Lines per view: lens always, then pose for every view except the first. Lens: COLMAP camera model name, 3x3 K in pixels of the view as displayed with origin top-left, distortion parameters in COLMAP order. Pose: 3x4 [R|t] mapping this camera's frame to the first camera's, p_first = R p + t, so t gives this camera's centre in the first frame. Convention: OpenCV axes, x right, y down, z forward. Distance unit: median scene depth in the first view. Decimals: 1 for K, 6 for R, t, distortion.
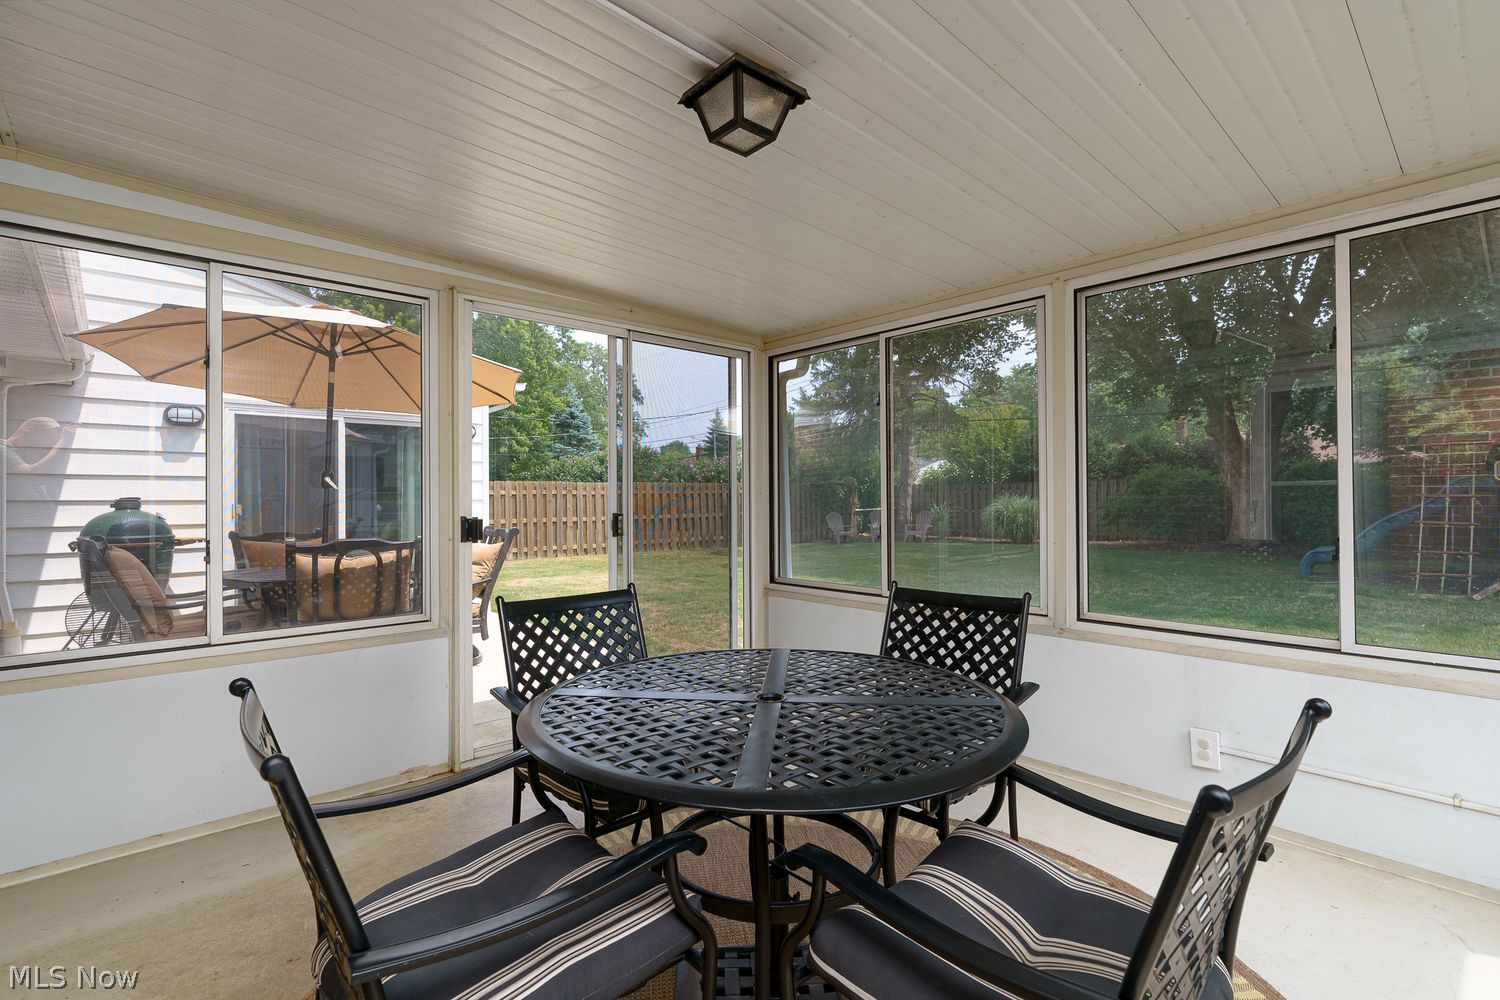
lens RADIAL K [[711.2, 0, 750.0], [0, 711.2, 500.0], [0, 0, 1]] dist [-0.003218, 0.001088]
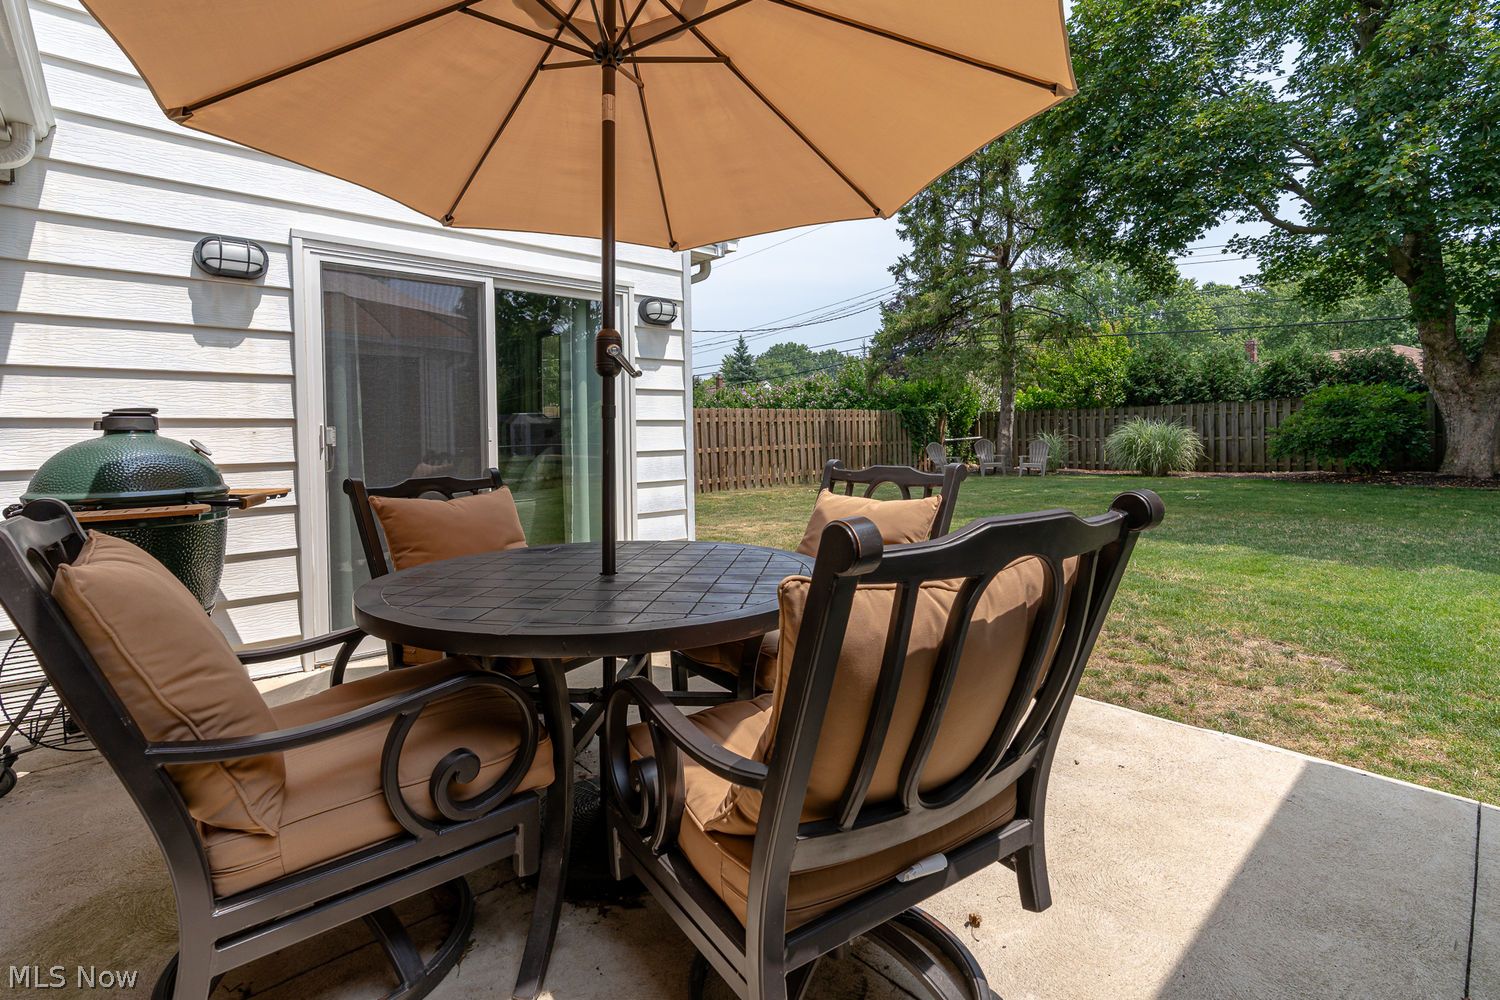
lens RADIAL K [[714.8, 0, 746.7], [0, 714.8, 453.5], [0, 0, 1]] dist [-0.001373, -0.000150]
pose [[0.999895, -0.008653, -0.011583, -0.311989], [0.008988, 0.999535, 0.029130, 0.011039], [0.011325, -0.029232, 0.999509, 0.357430]]
